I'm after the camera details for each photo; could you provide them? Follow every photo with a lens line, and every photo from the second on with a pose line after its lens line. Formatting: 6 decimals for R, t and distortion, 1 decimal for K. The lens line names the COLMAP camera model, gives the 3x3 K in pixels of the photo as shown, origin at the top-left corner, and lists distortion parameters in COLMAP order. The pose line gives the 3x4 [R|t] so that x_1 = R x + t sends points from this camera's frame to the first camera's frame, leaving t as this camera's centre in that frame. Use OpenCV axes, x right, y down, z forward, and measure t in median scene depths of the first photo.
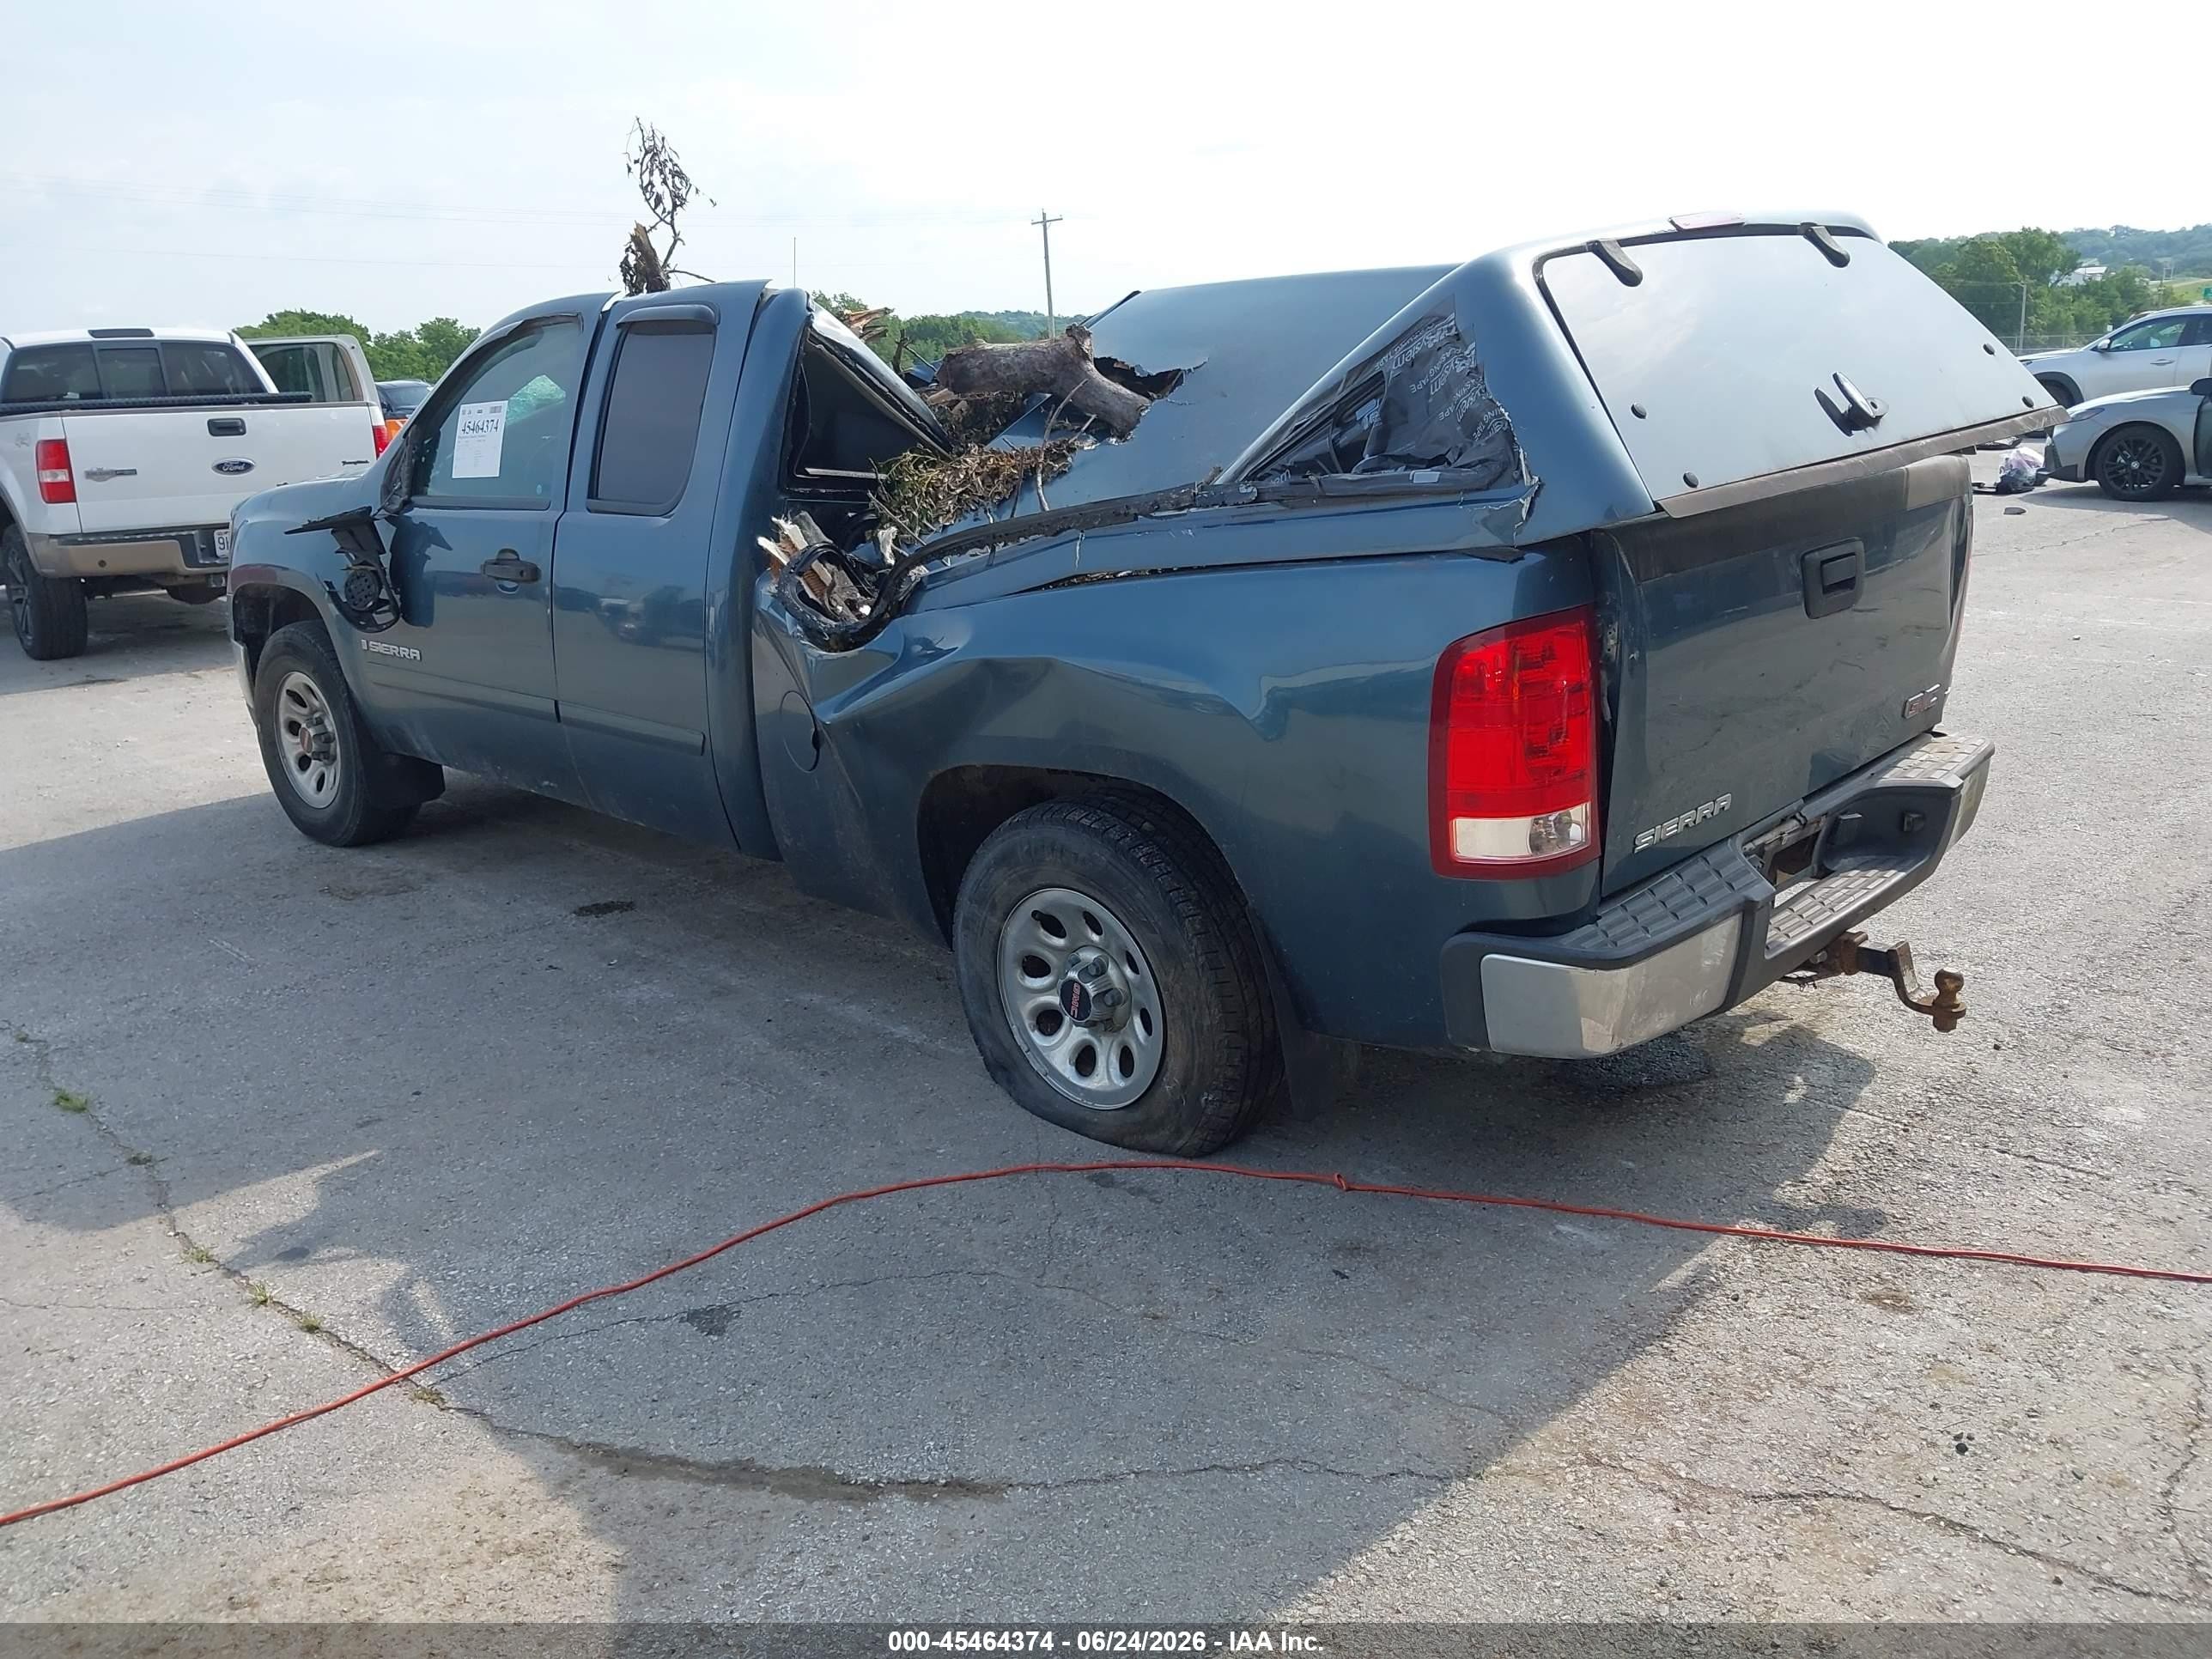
lens RADIAL K [[1701.2, 0, 1087.0], [0, 1701.2, 806.1], [0, 0, 1]] dist [0.060310, -0.107751]
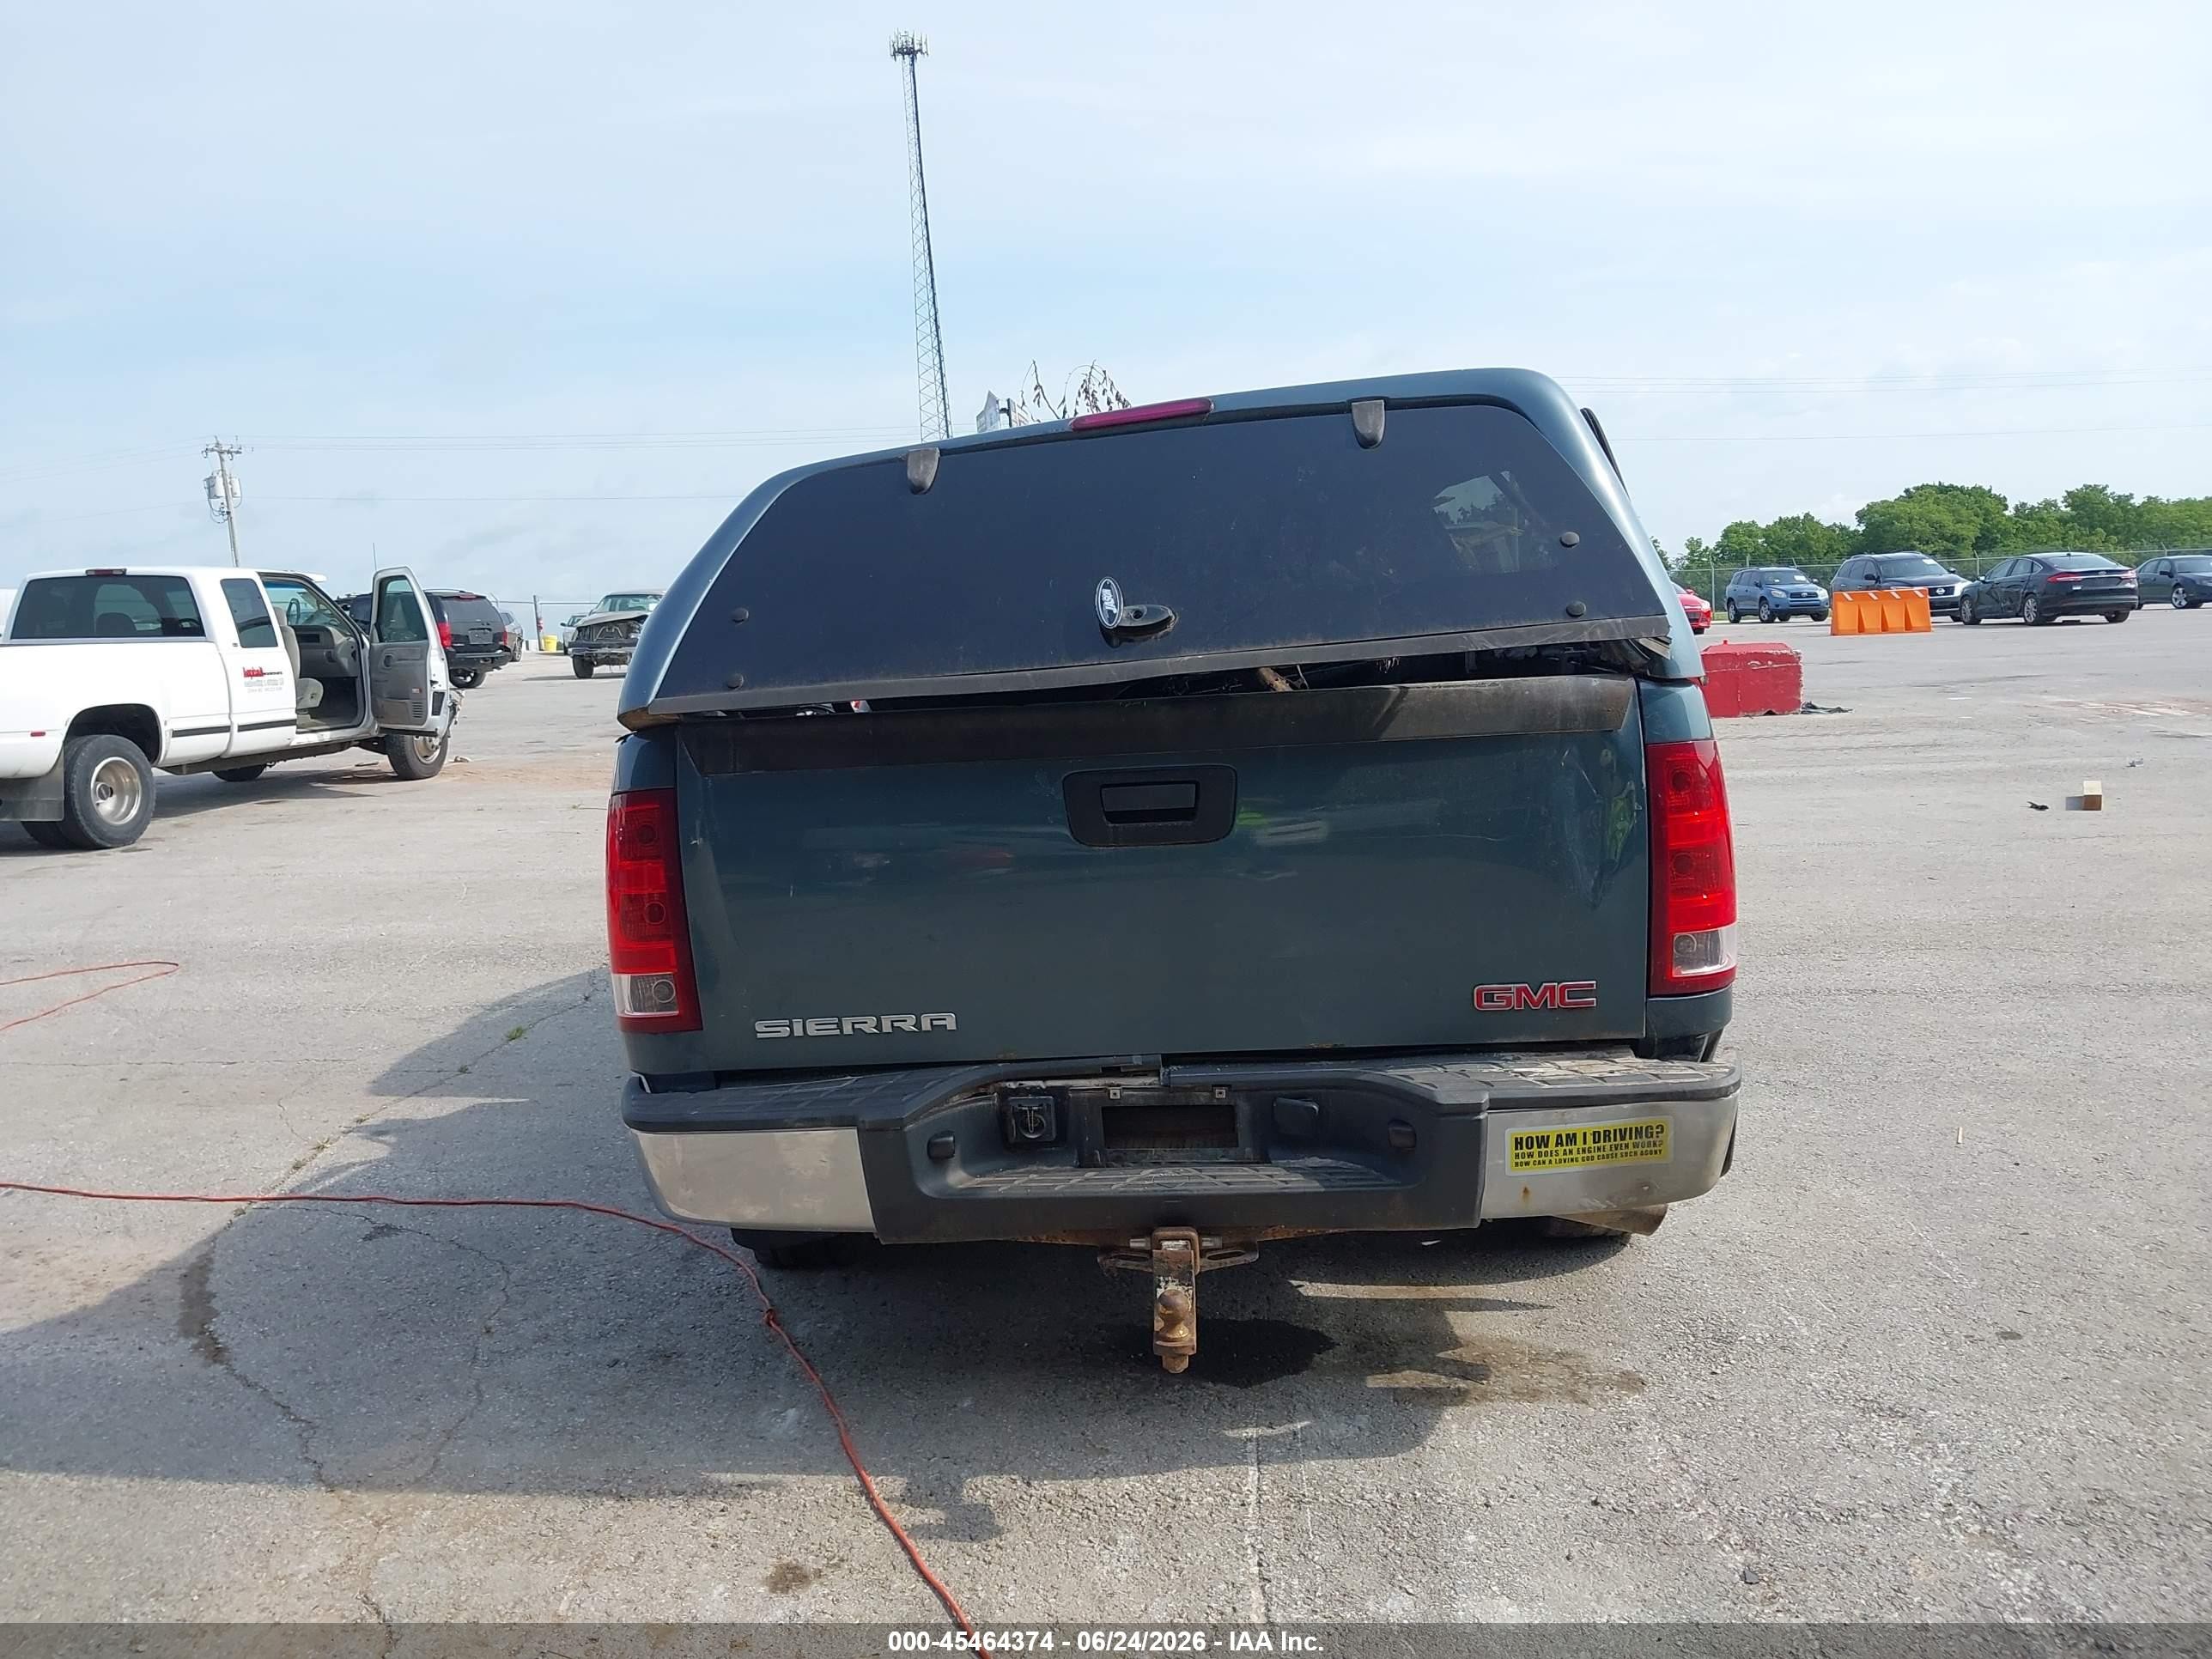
lens RADIAL K [[1698.9, 0, 1107.3], [0, 1698.9, 783.3], [0, 0, 1]] dist [-0.003069, 0.000274]
pose [[0.651852, 0.087027, -0.753336, 1.264371], [-0.167381, 0.985405, -0.030996, -0.133828], [0.739643, 0.146299, 0.656905, 0.481428]]
